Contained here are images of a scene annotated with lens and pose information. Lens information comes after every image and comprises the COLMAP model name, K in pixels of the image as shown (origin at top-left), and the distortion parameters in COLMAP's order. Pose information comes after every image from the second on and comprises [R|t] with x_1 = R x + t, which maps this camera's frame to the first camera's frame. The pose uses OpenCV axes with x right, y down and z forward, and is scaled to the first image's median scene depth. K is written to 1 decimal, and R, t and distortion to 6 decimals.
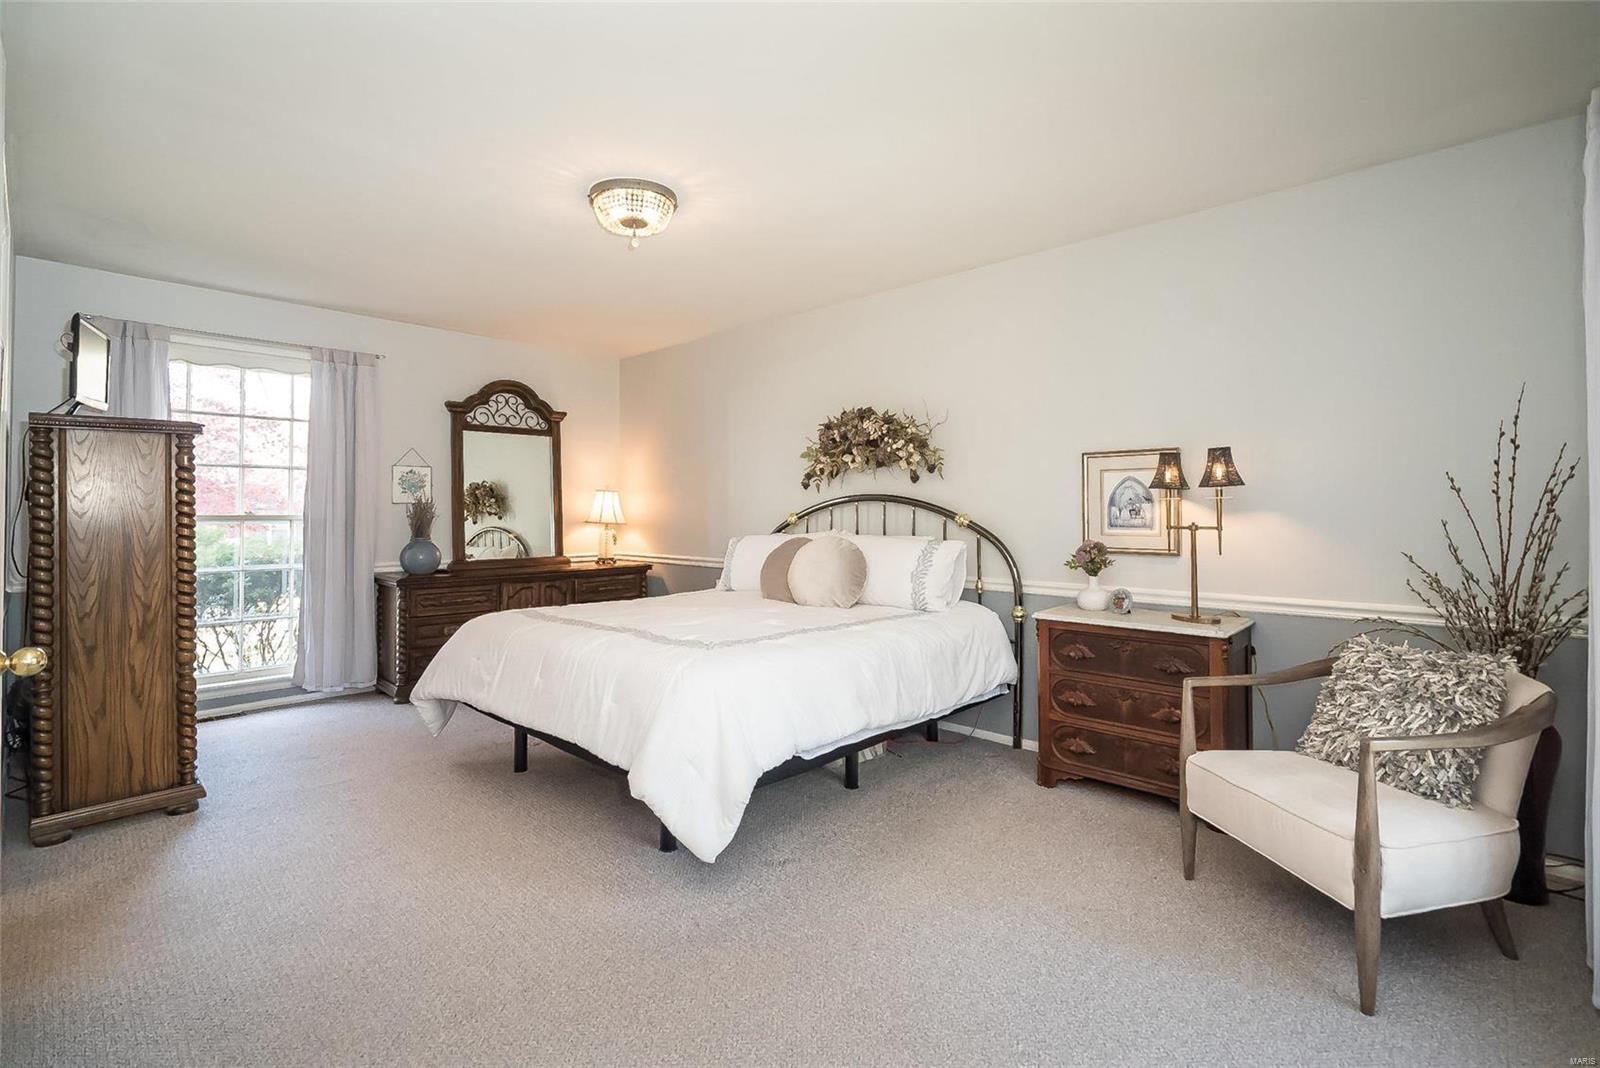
lens RADIAL K [[747.4, 0, 808.3], [0, 747.4, 507.1], [0, 0, 1]] dist [0.001270, 0.000153]
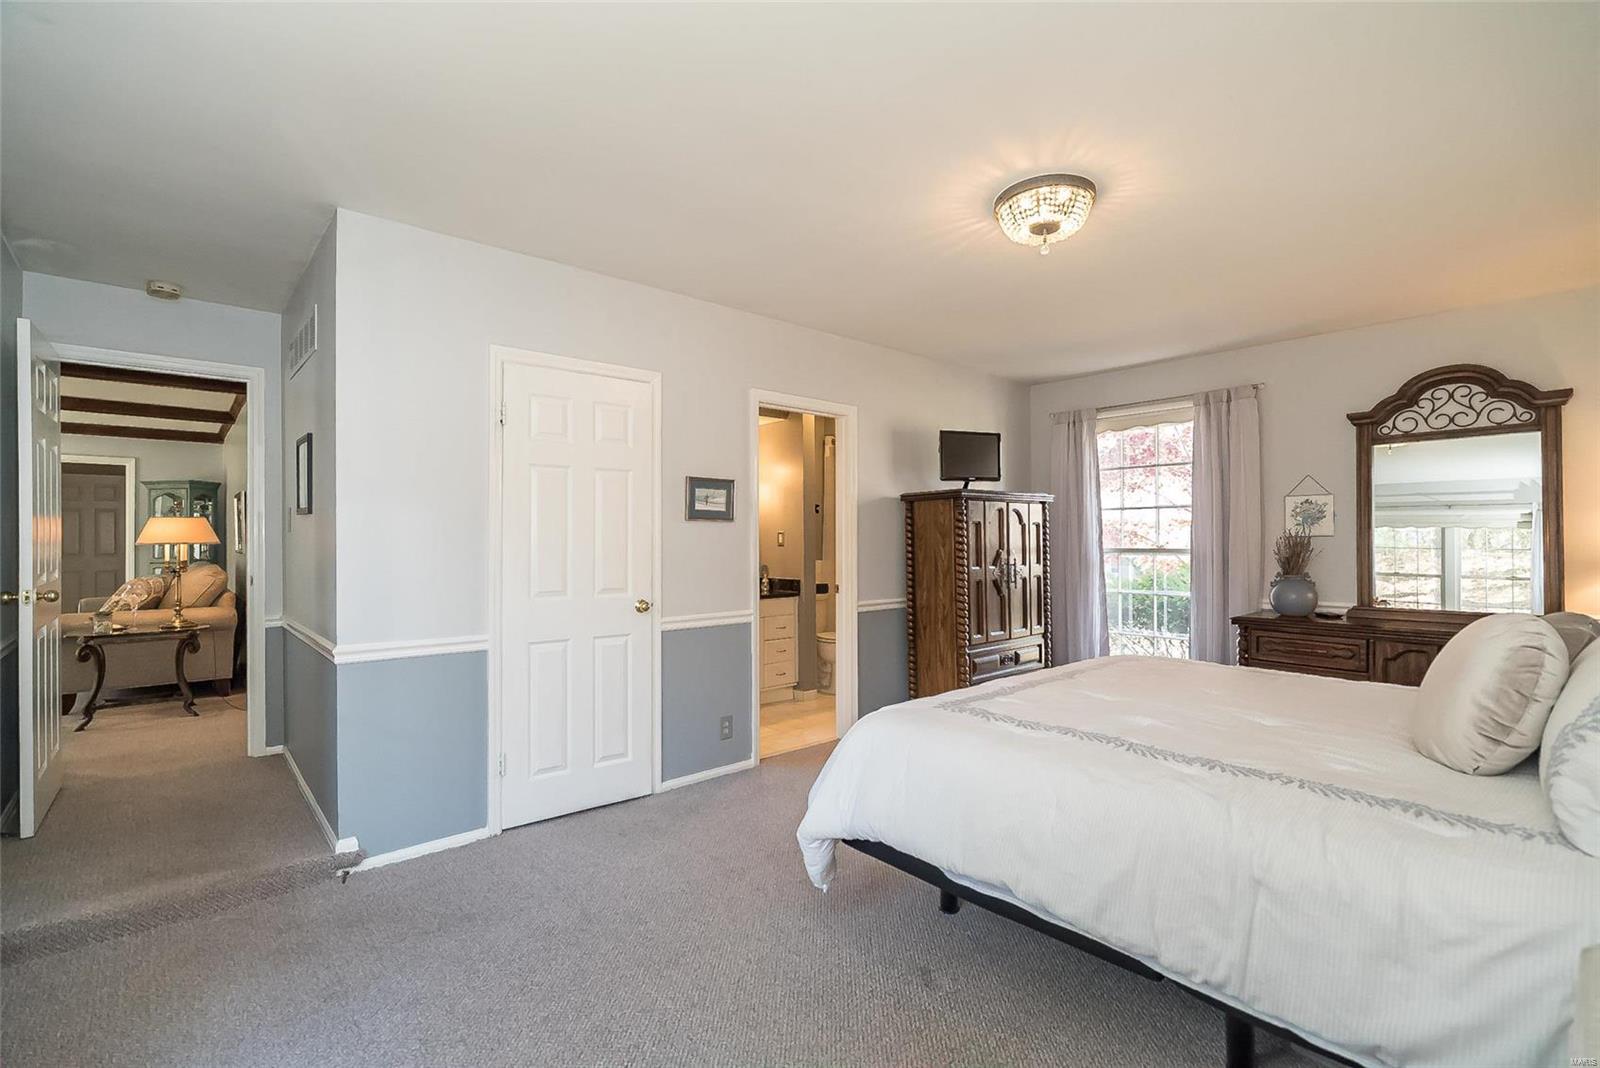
lens RADIAL K [[713.5, 0, 796.3], [0, 713.5, 534.4], [0, 0, 1]] dist [0.002169, 0.000476]
pose [[-0.100394, -0.009198, -0.994905, 0.365020], [0.010333, 0.999894, -0.010287, -0.005168], [0.994894, -0.011313, -0.100289, 0.449118]]
